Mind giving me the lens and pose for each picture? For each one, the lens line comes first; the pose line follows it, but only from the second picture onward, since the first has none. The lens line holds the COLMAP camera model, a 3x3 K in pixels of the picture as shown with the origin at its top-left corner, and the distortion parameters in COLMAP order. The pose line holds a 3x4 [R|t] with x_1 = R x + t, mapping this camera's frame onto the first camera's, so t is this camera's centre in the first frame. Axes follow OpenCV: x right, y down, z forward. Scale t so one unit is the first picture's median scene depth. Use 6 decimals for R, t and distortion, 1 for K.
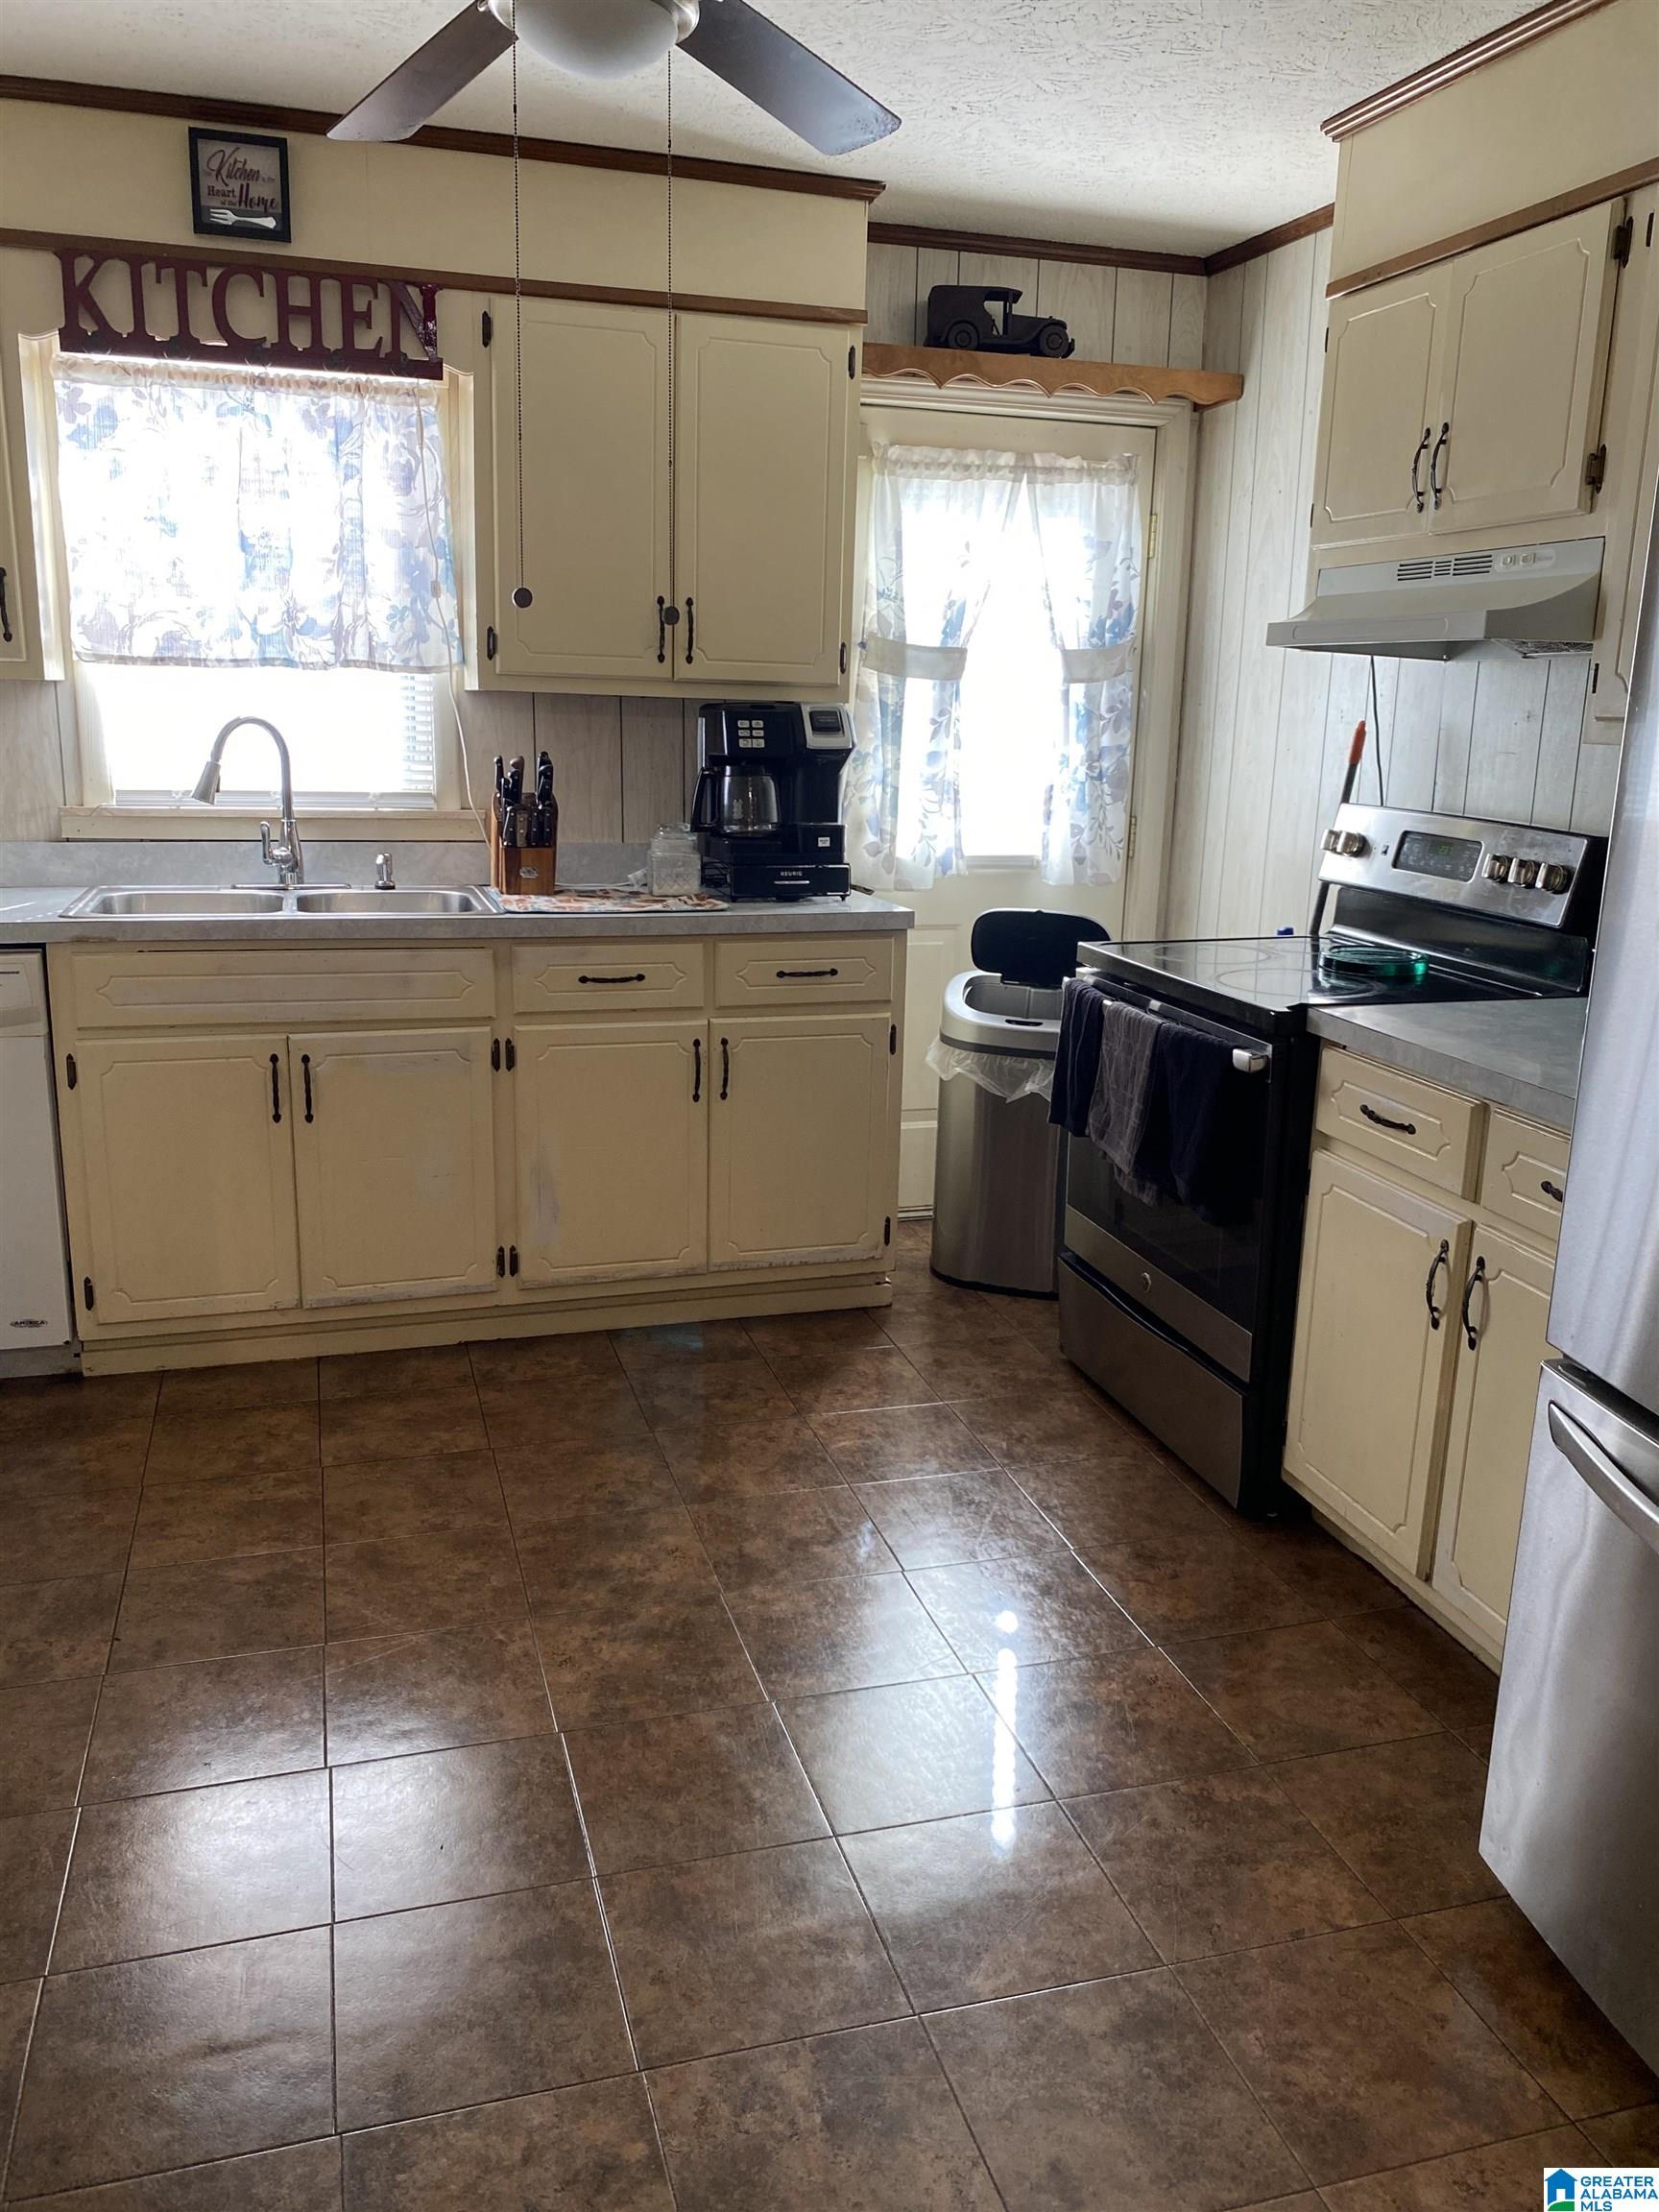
lens RADIAL K [[1709.0, 0, 831.6], [0, 1709.0, 1072.5], [0, 0, 1]] dist [-0.011257, 0.006427]
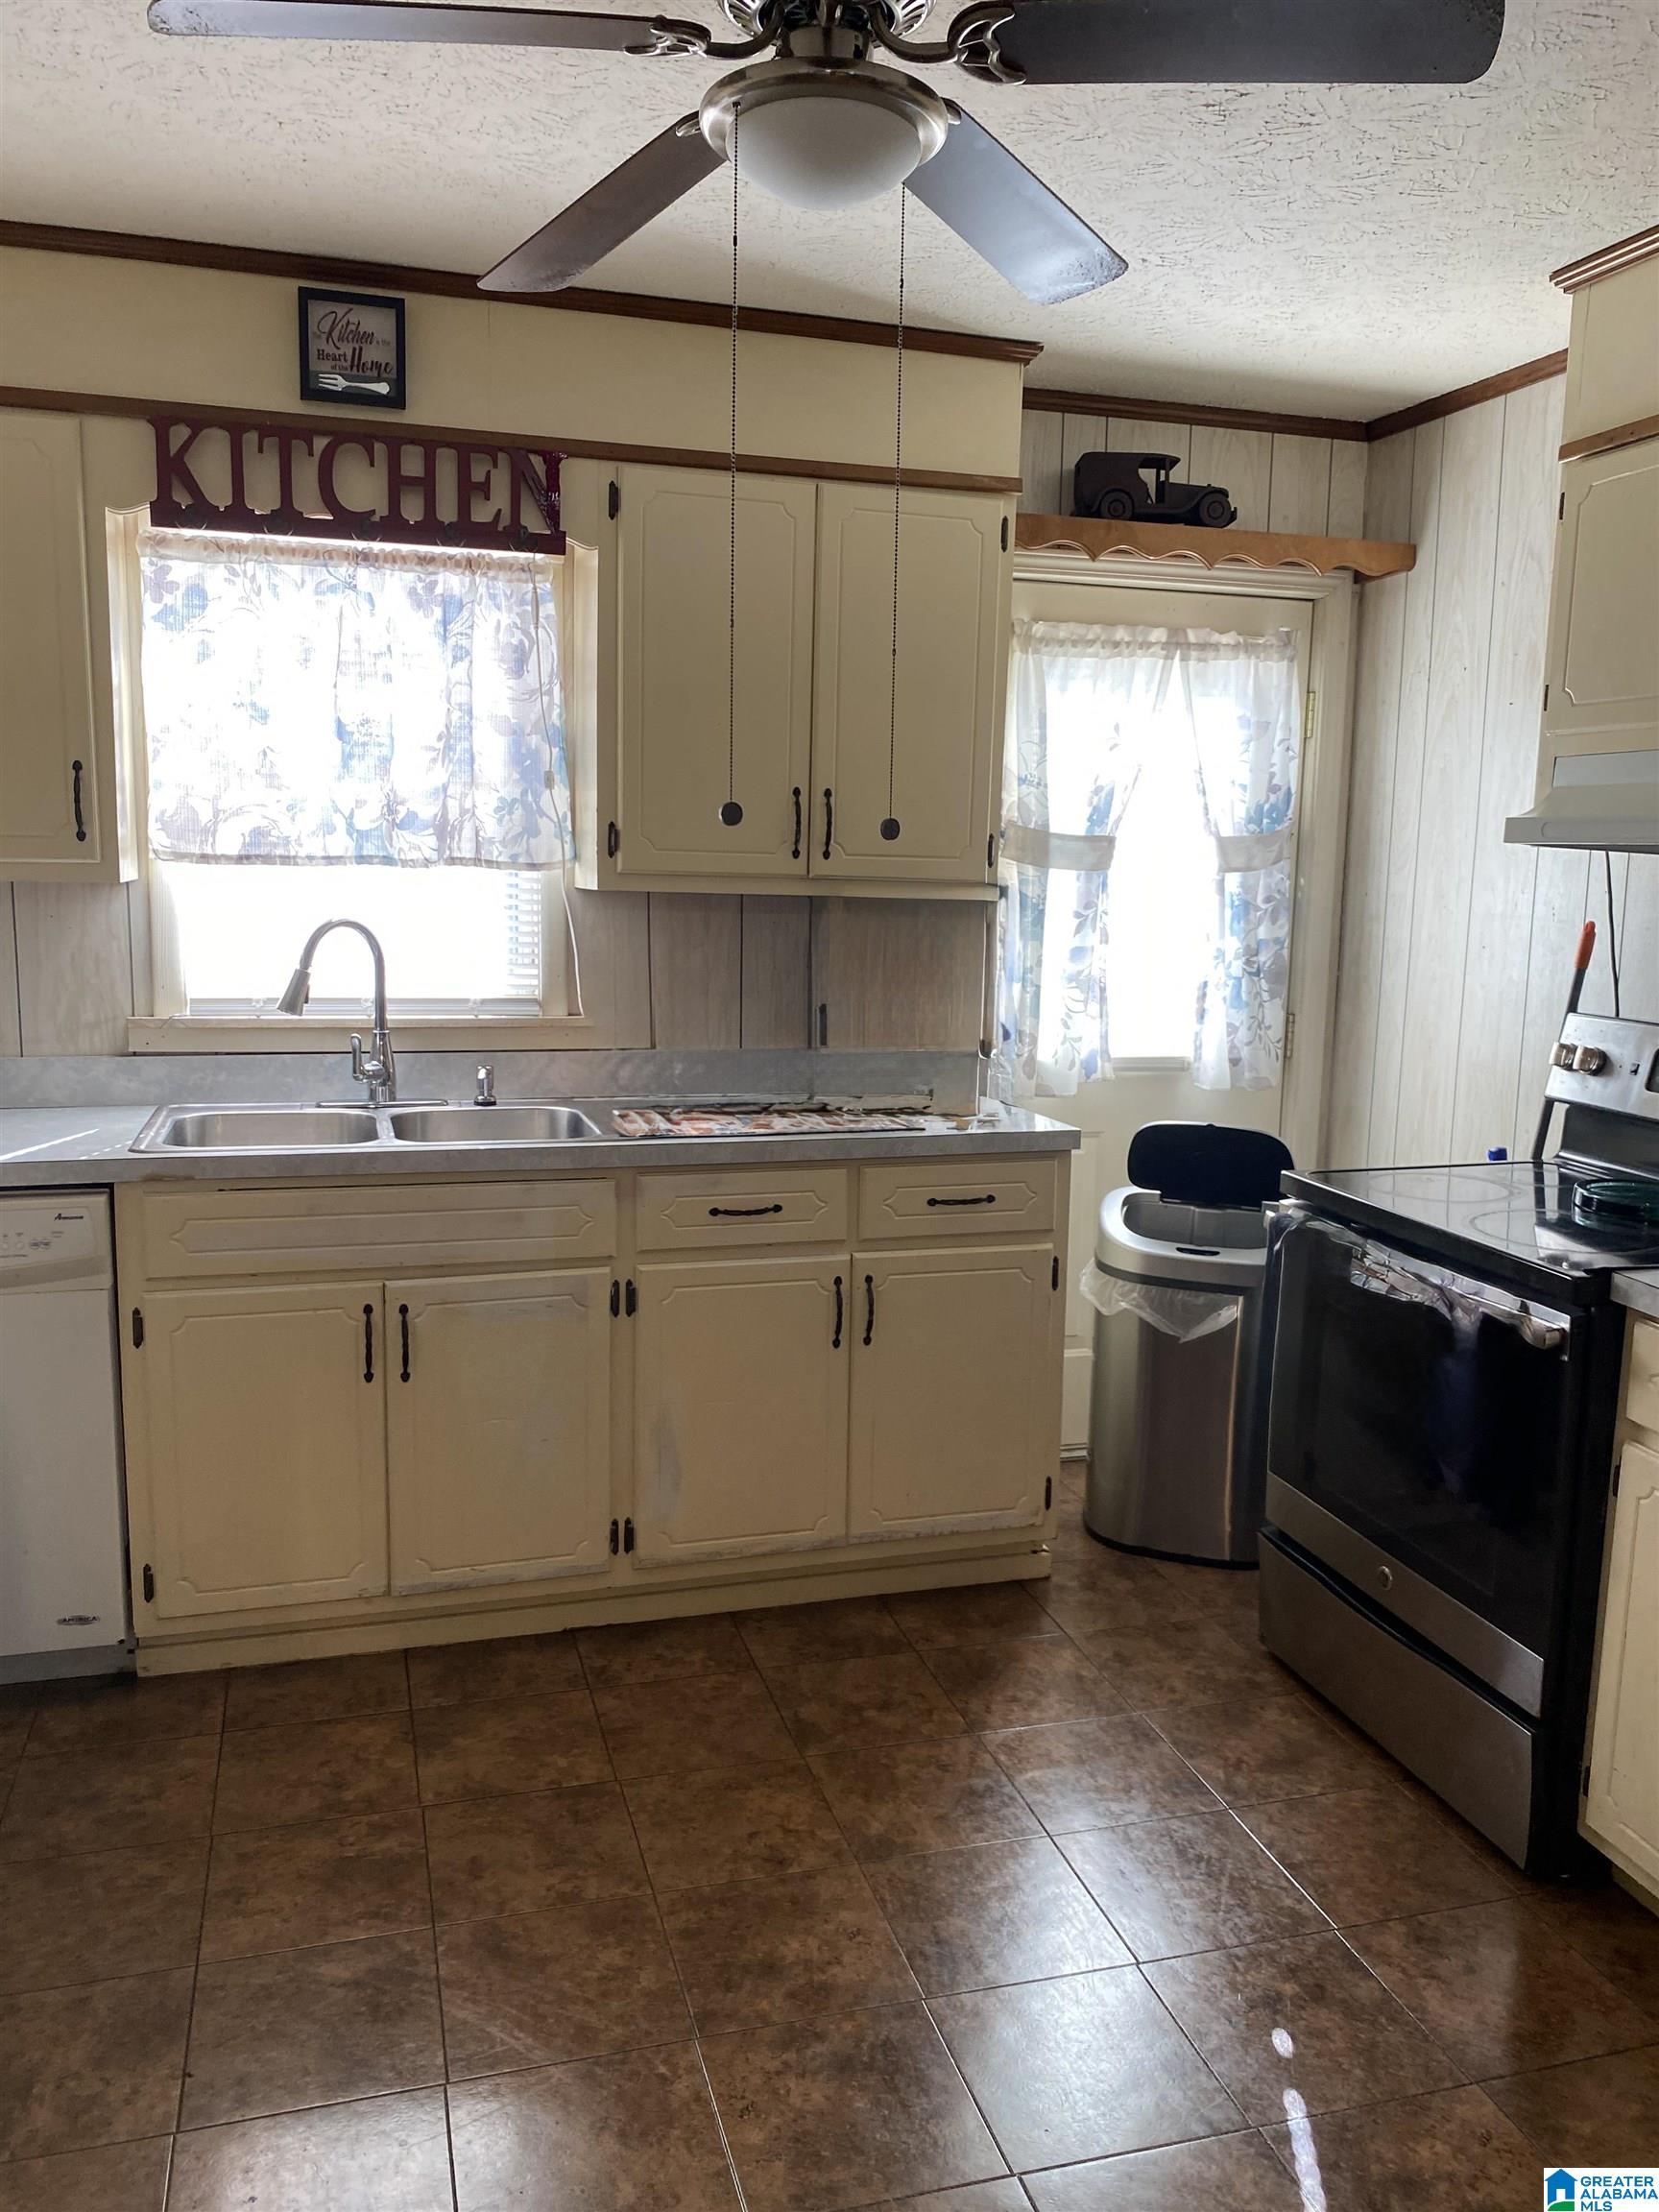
lens RADIAL K [[1714.3, 0, 833.7], [0, 1714.3, 1088.1], [0, 0, 1]] dist [-0.001032, -0.007538]
pose [[0.999926, -0.001881, -0.011993, -0.075886], [0.000893, 0.996641, -0.081887, -0.048530], [0.012107, 0.081870, 0.996569, 0.115960]]
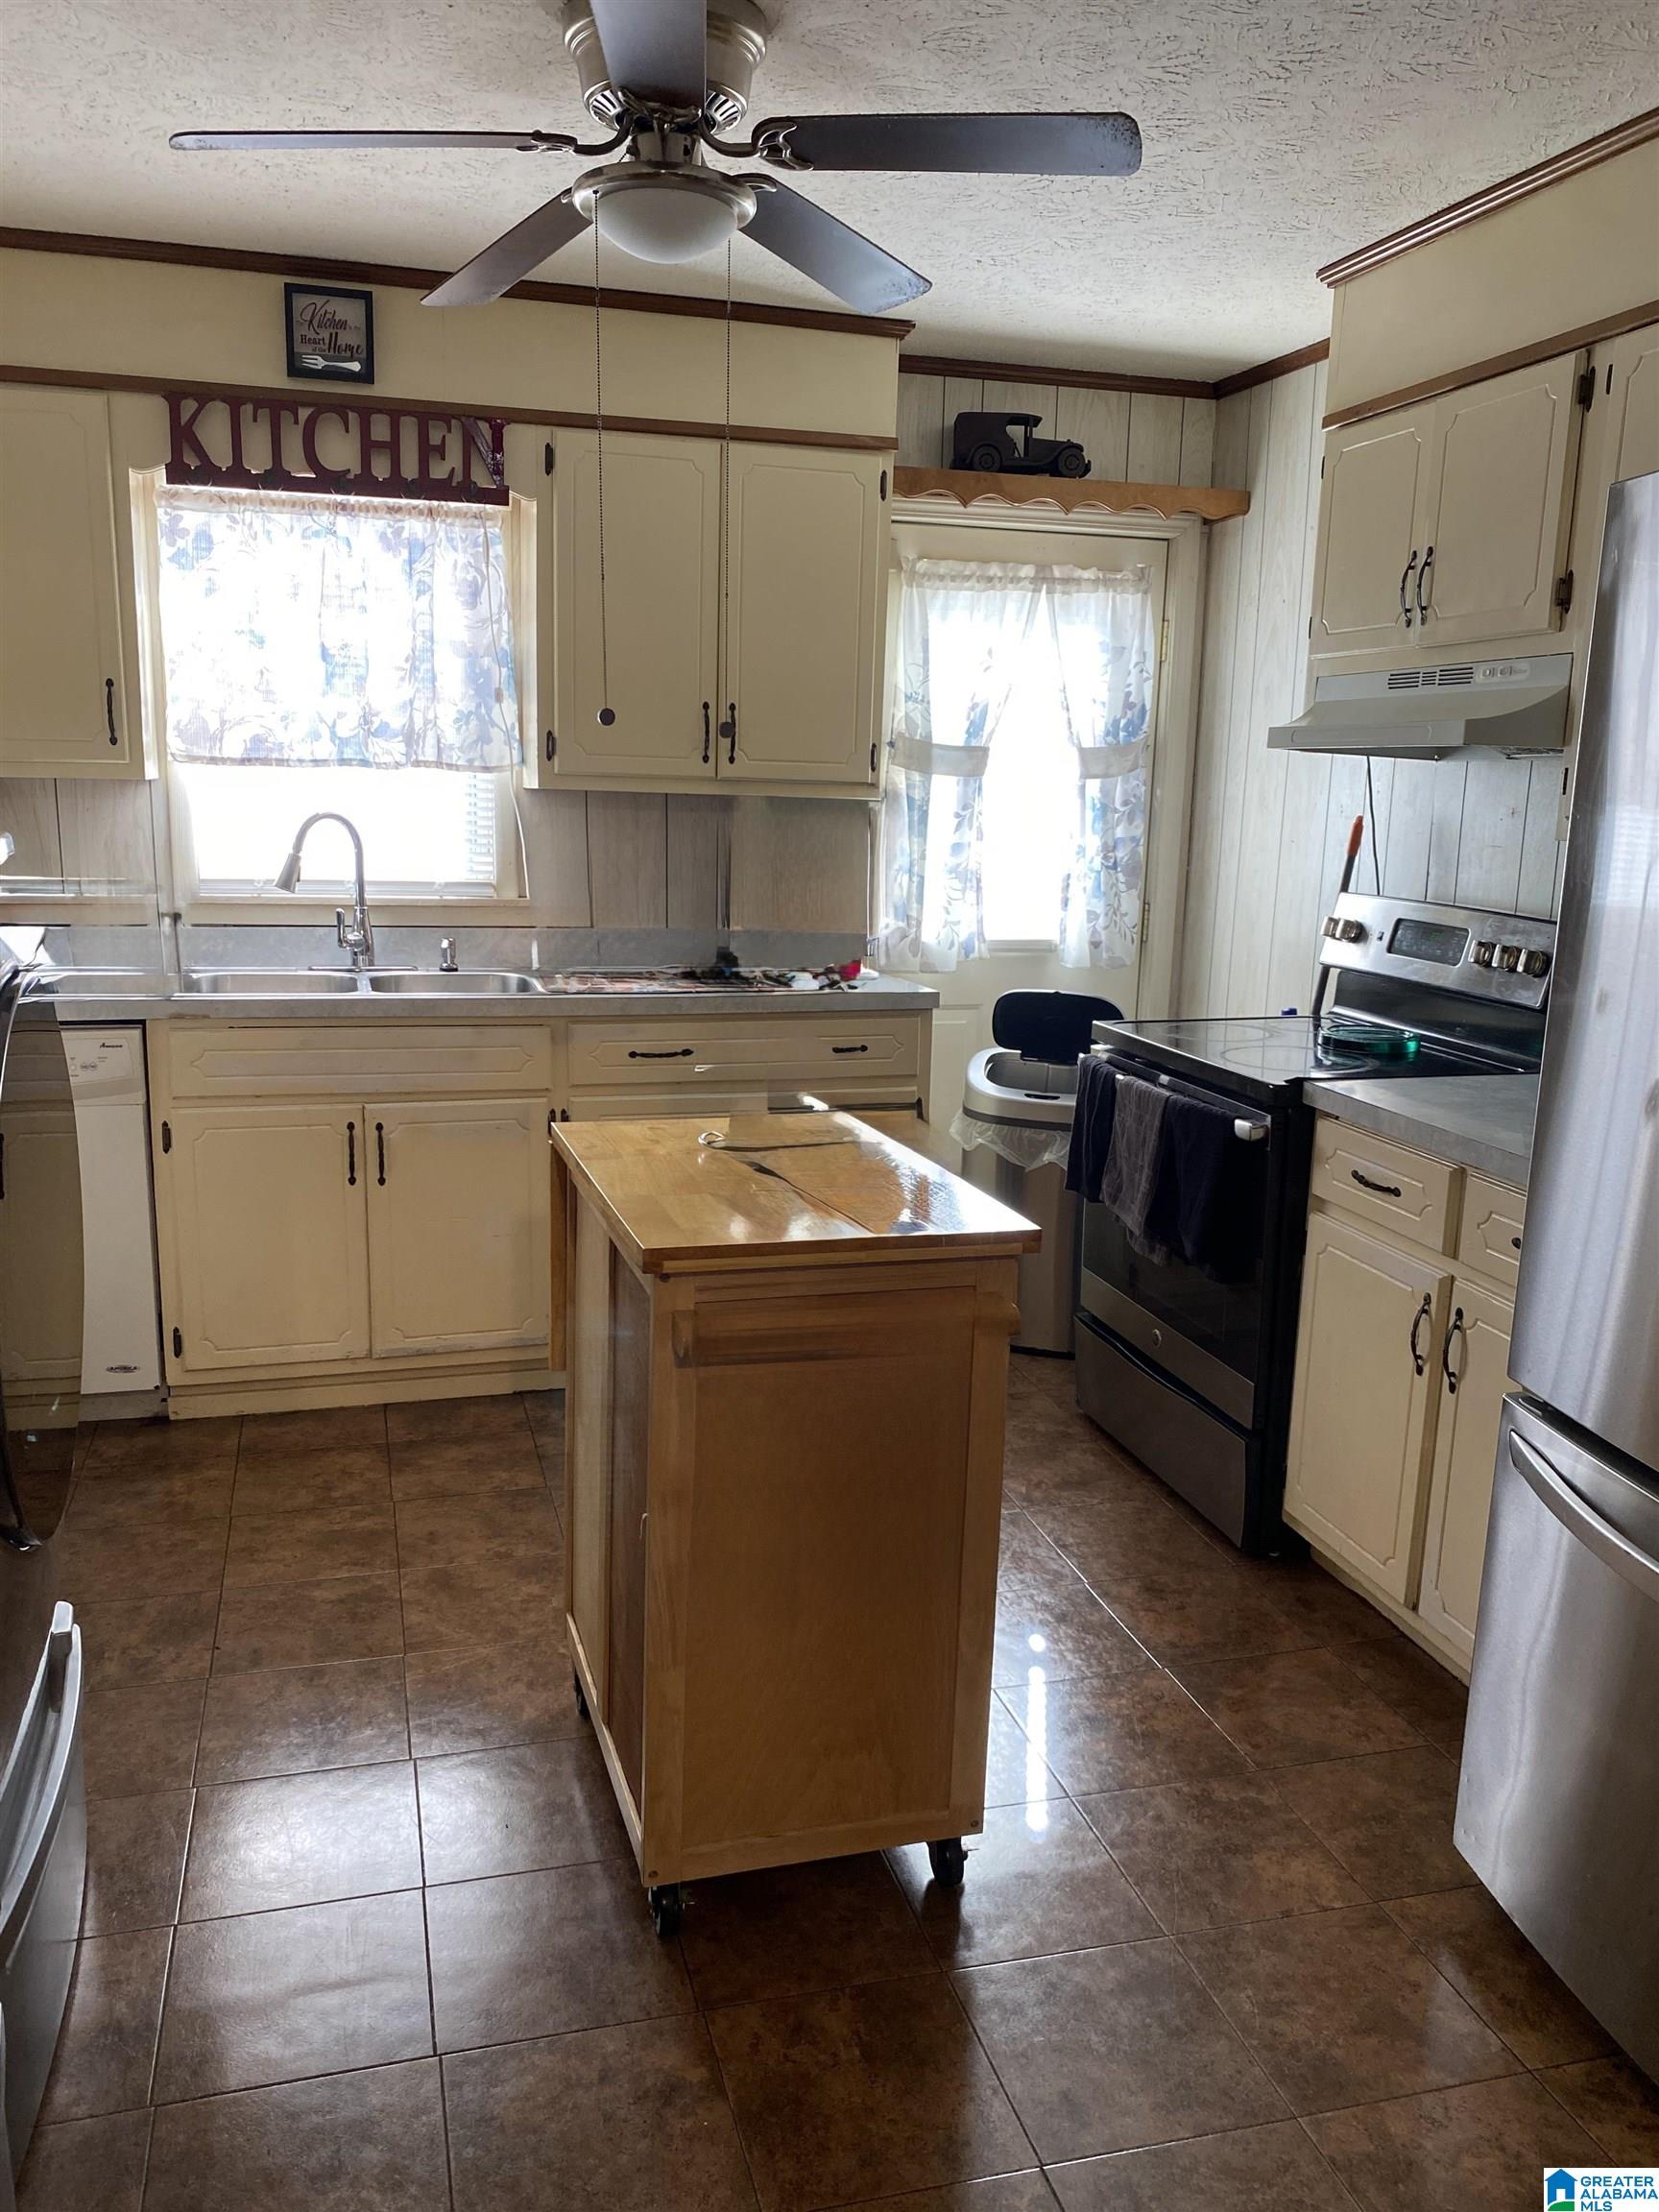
lens RADIAL K [[1703.6, 0, 804.7], [0, 1703.6, 1105.4], [0, 0, 1]] dist [-0.001503, -0.006300]
pose [[0.999603, 0.004164, -0.027865, -0.006865], [-0.004944, 0.999595, -0.028016, 0.007376], [0.027737, 0.028143, 0.999219, -0.074809]]
